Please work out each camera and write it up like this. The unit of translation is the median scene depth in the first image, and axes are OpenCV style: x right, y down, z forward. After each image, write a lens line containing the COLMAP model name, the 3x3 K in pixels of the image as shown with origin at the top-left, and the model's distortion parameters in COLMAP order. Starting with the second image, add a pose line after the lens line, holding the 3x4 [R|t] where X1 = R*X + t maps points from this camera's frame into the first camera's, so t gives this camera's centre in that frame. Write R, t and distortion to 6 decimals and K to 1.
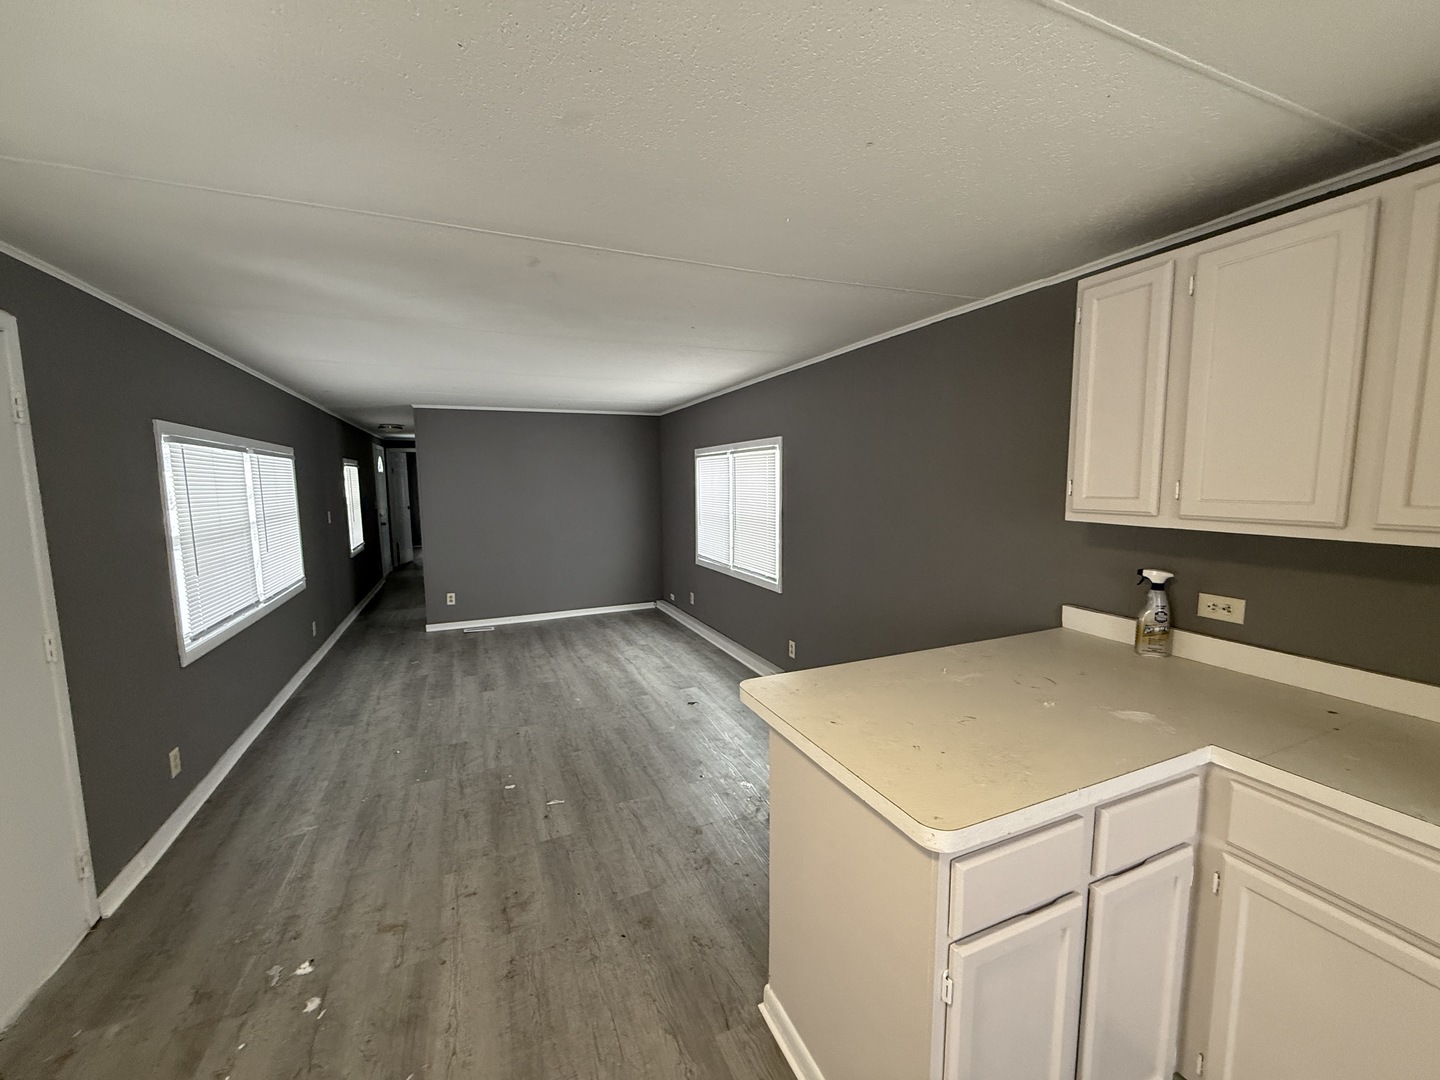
lens RADIAL K [[575.0, 0, 713.9], [0, 575.0, 537.4], [0, 0, 1]] dist [-0.000008, 0.000271]
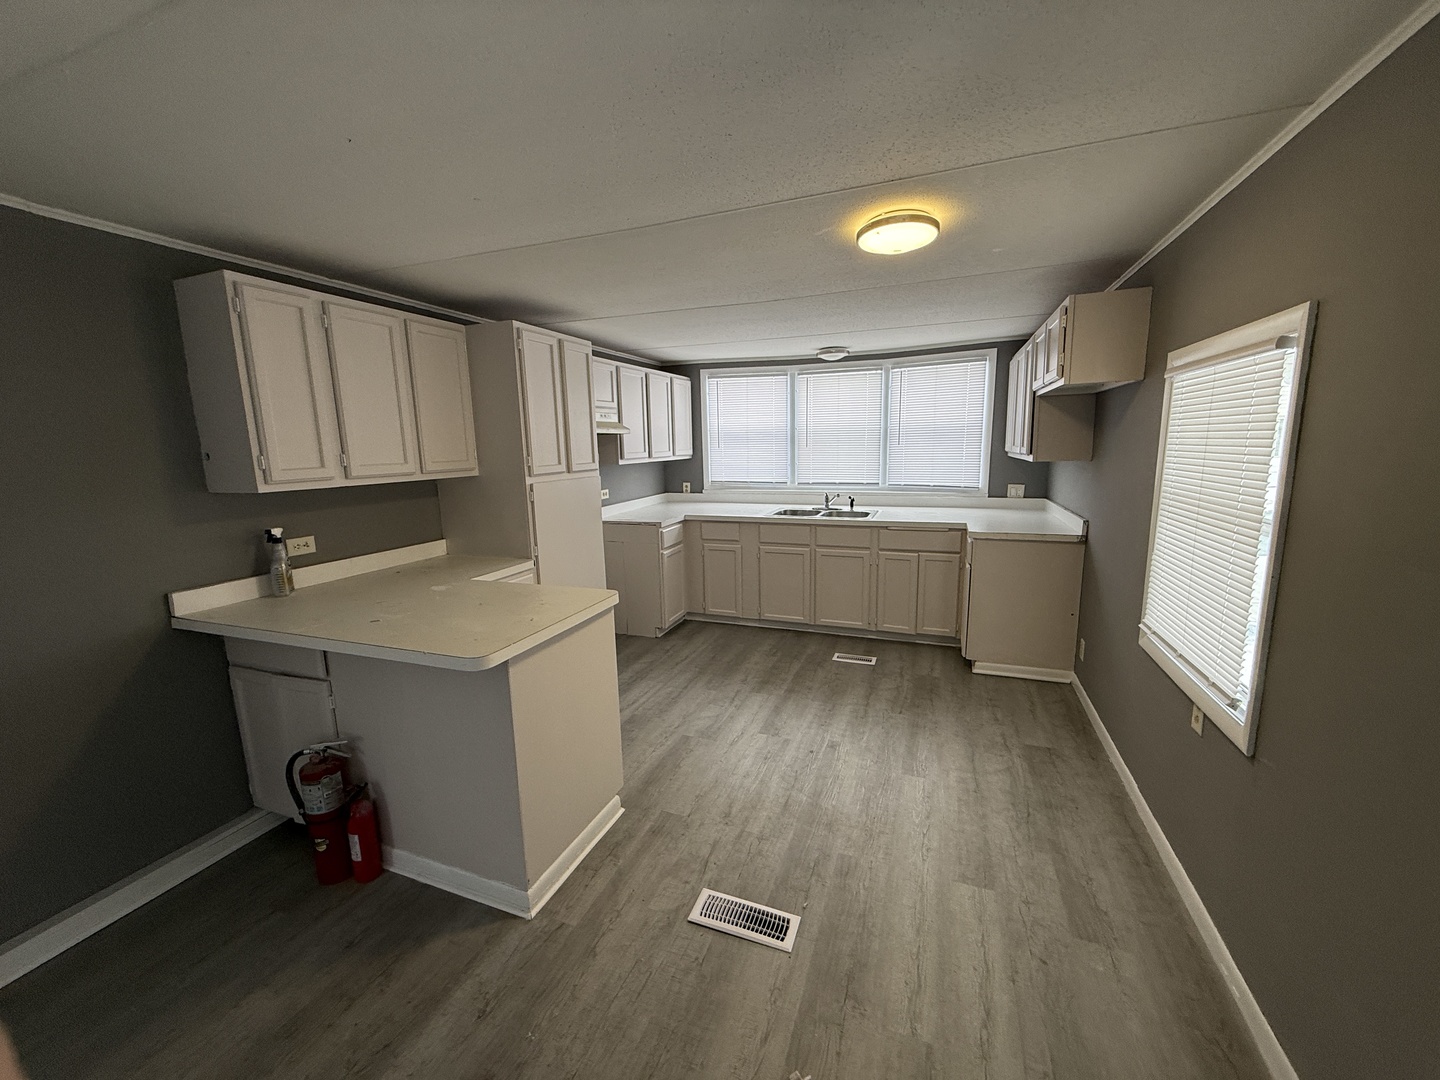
lens RADIAL K [[575.0, 0, 713.9], [0, 575.0, 537.4], [0, 0, 1]] dist [-0.000008, 0.000271]
pose [[-0.711873, -0.086480, 0.696964, -0.474546], [0.107973, 0.967115, 0.230284, -0.065424], [-0.693959, 0.239186, -0.679125, 0.711104]]
